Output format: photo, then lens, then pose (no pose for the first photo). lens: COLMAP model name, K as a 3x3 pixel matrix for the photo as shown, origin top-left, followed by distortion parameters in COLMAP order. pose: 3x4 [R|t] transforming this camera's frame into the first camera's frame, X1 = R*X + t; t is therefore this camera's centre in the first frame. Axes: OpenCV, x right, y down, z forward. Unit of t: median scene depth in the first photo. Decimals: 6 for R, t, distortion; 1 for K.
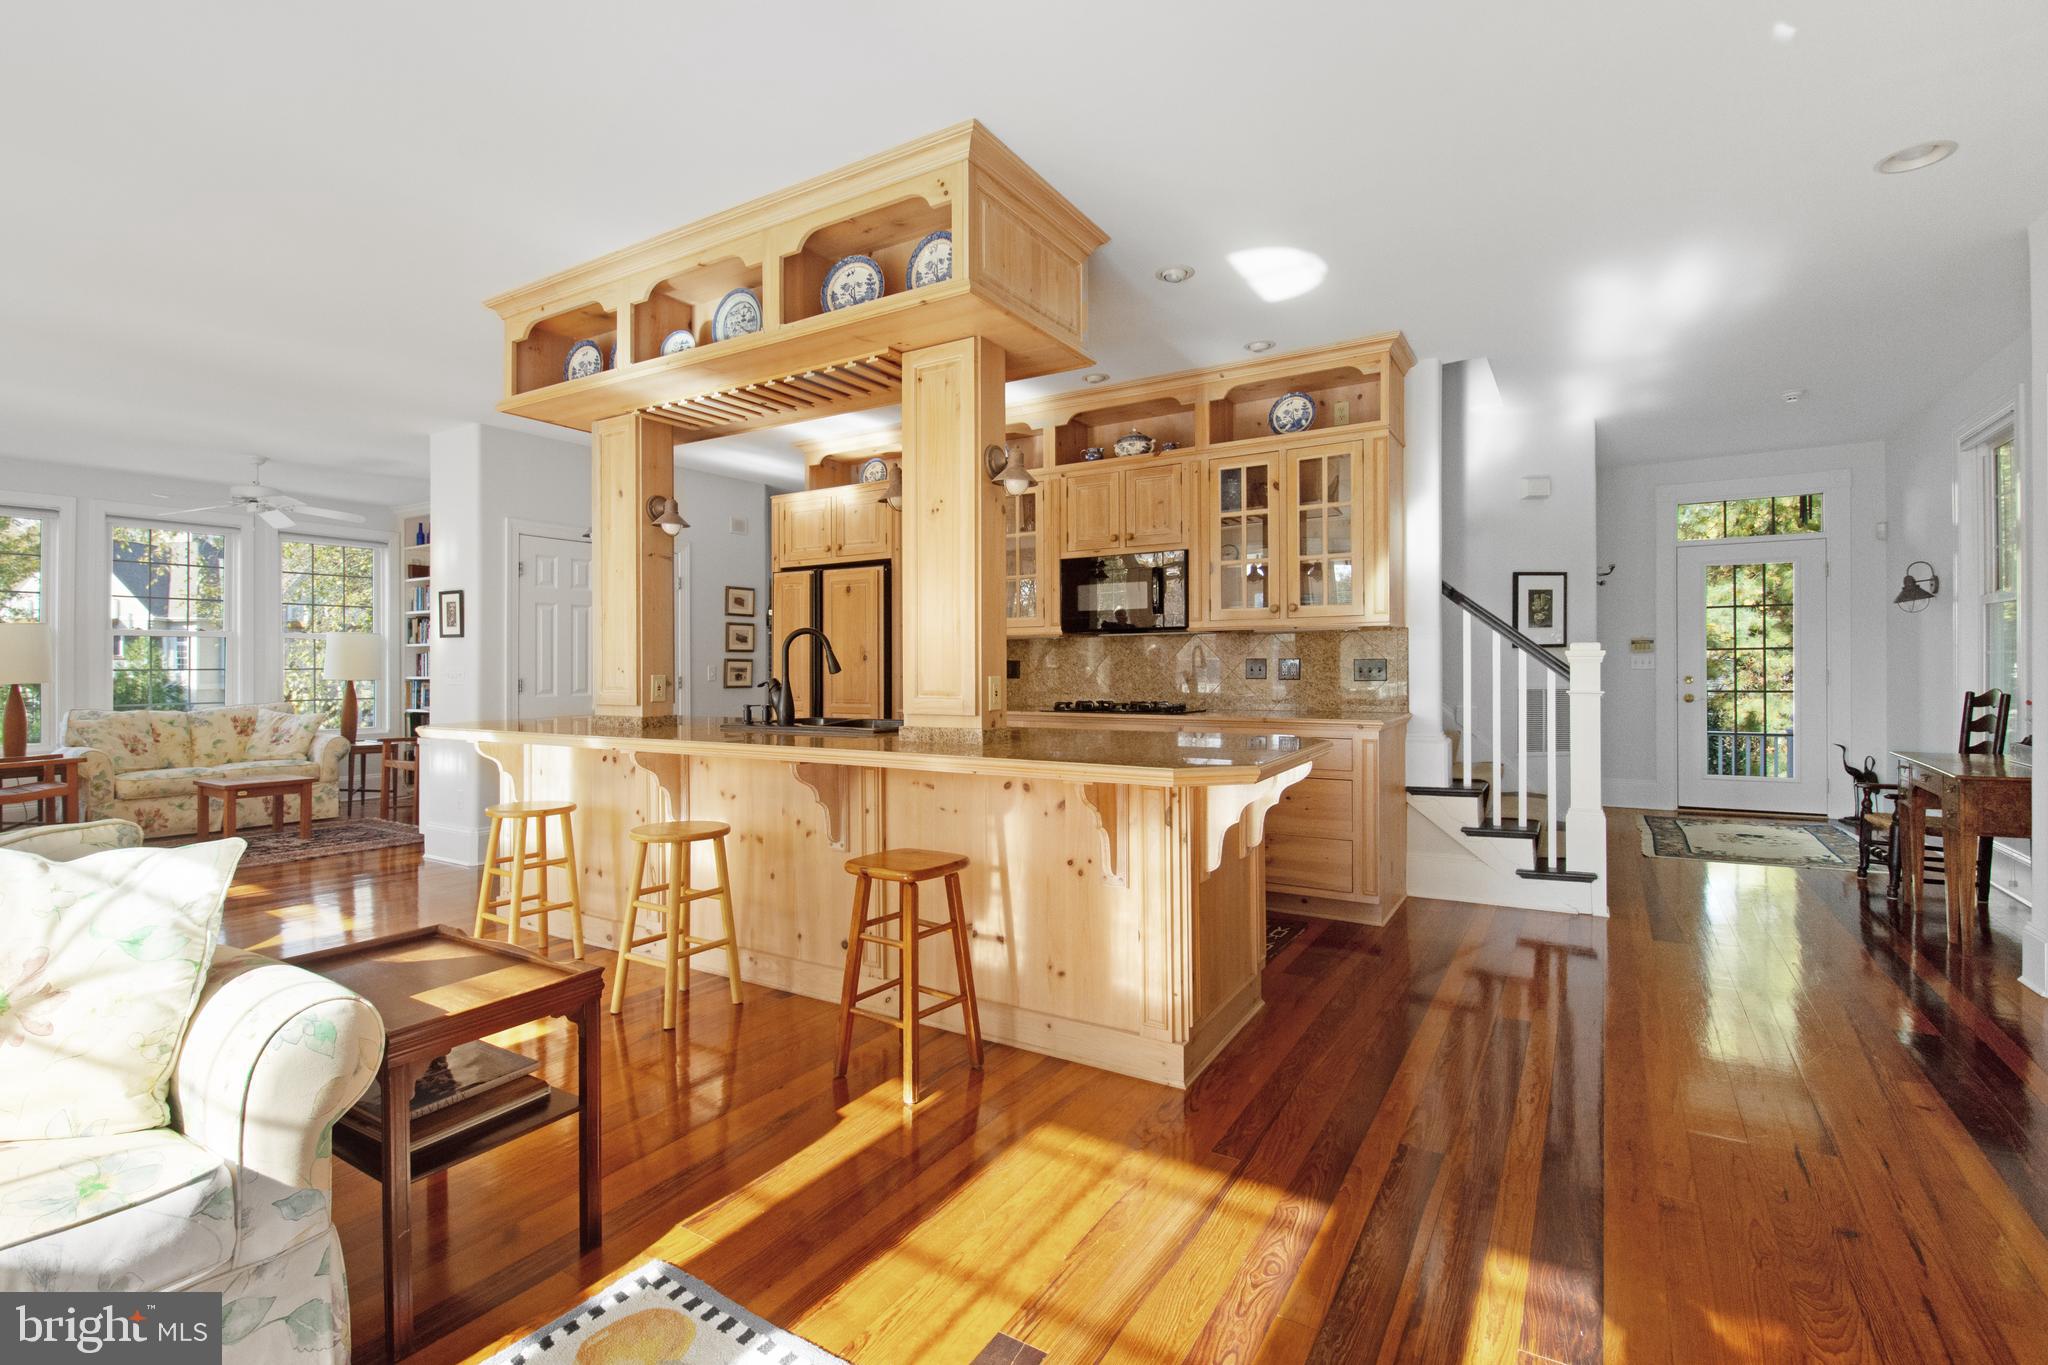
lens RADIAL K [[932.0, 0, 1030.8], [0, 932.0, 675.4], [0, 0, 1]] dist [-0.013782, -0.004517]
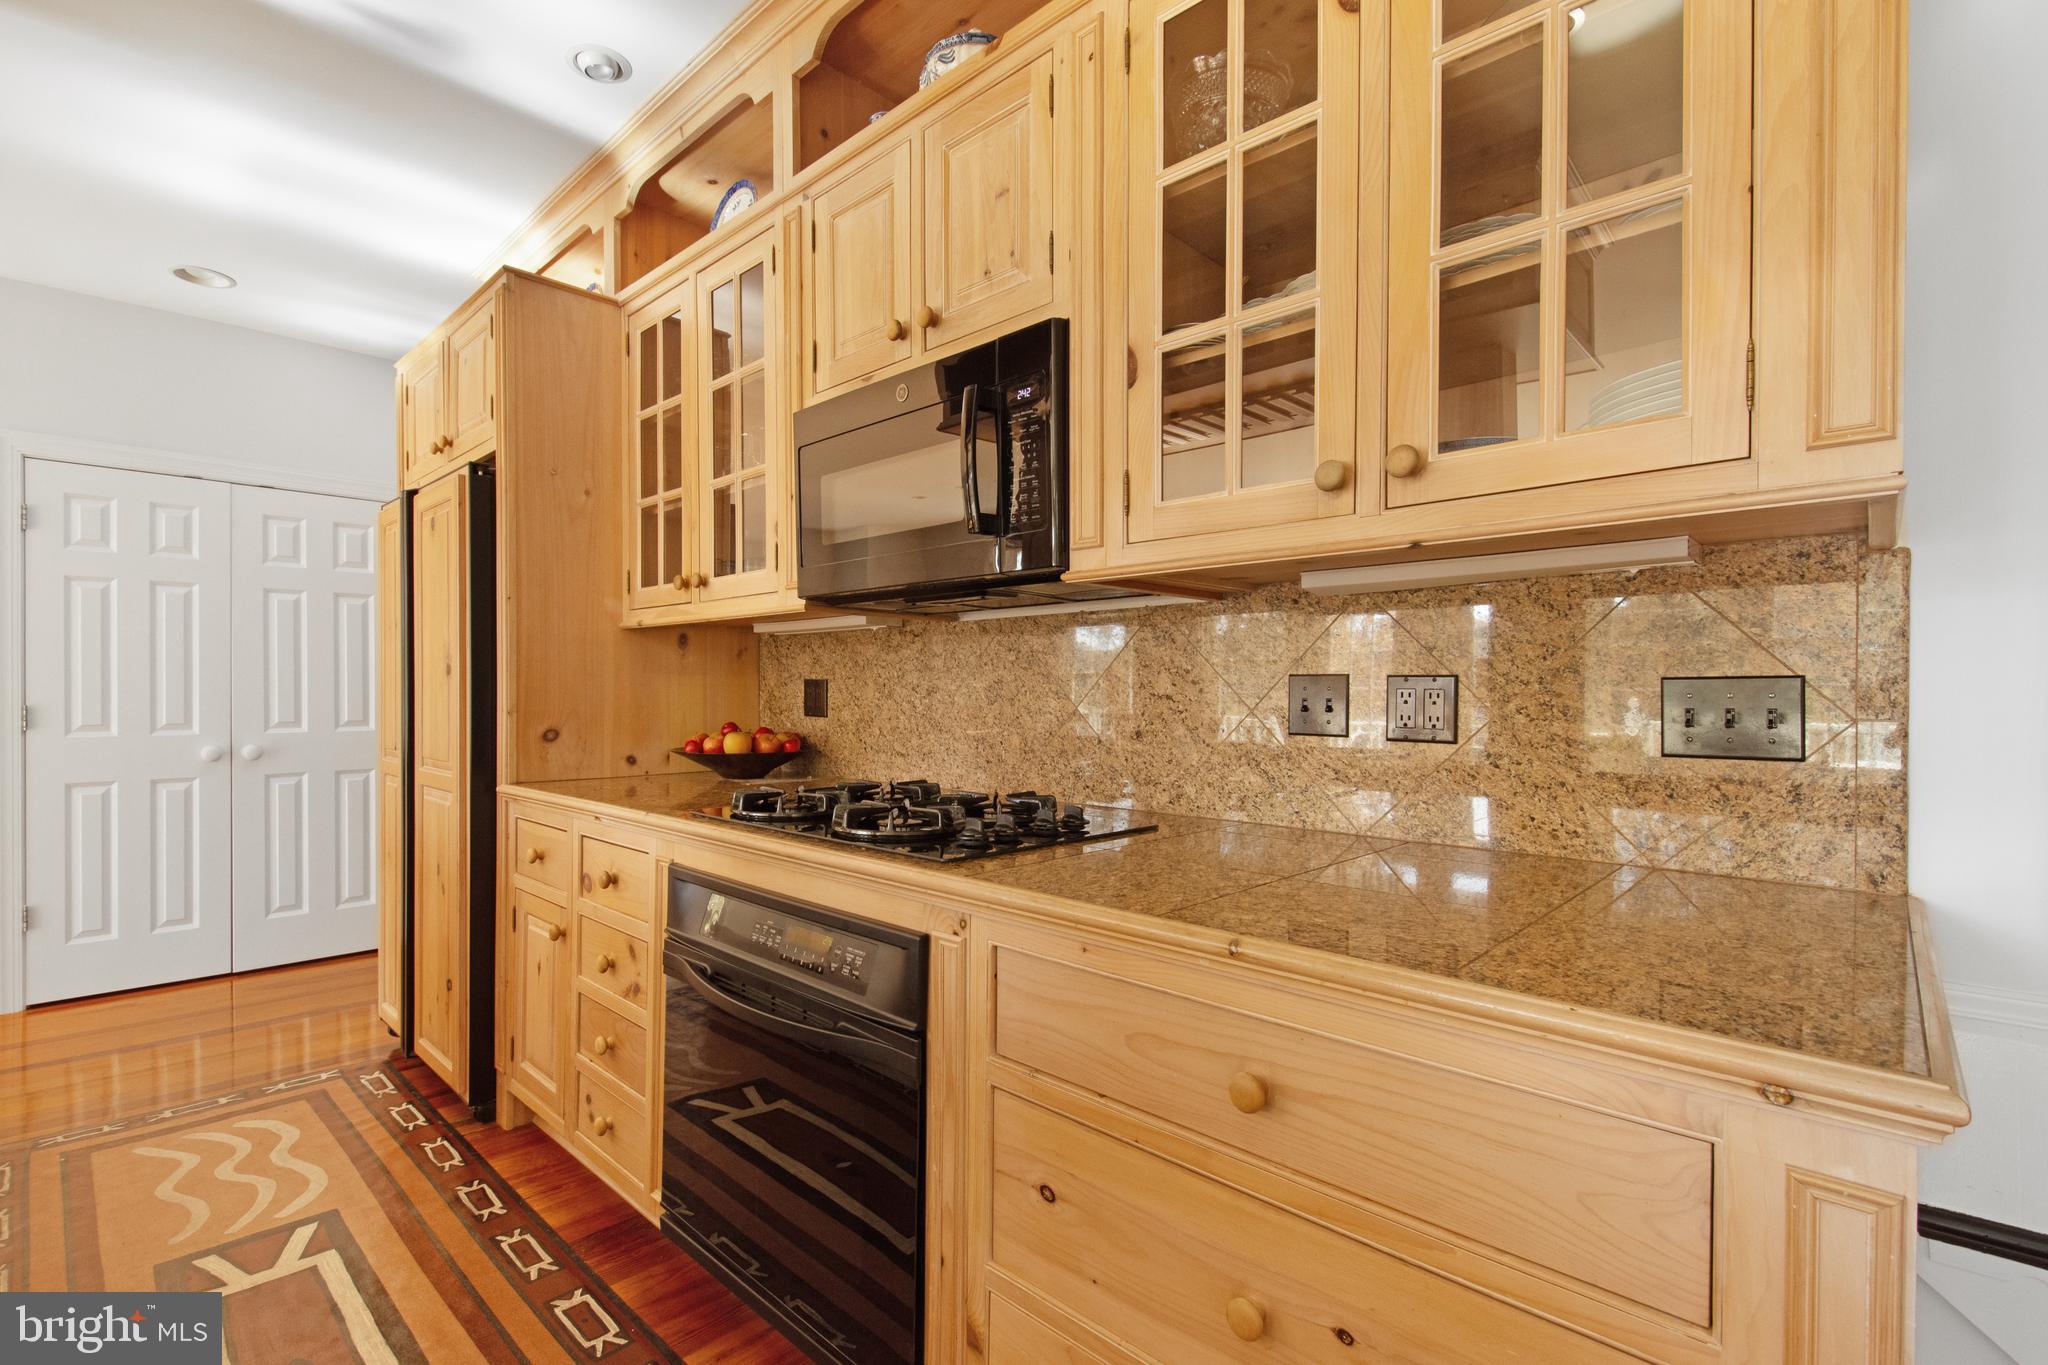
lens RADIAL K [[932.0, 0, 1016.8], [0, 932.0, 695.6], [0, 0, 1]] dist [-0.013782, -0.004517]
pose [[0.977840, 0.005251, -0.209288, 0.211095], [-0.003727, 0.999964, 0.007677, -0.011590], [0.209321, -0.006726, 0.977824, 0.670395]]
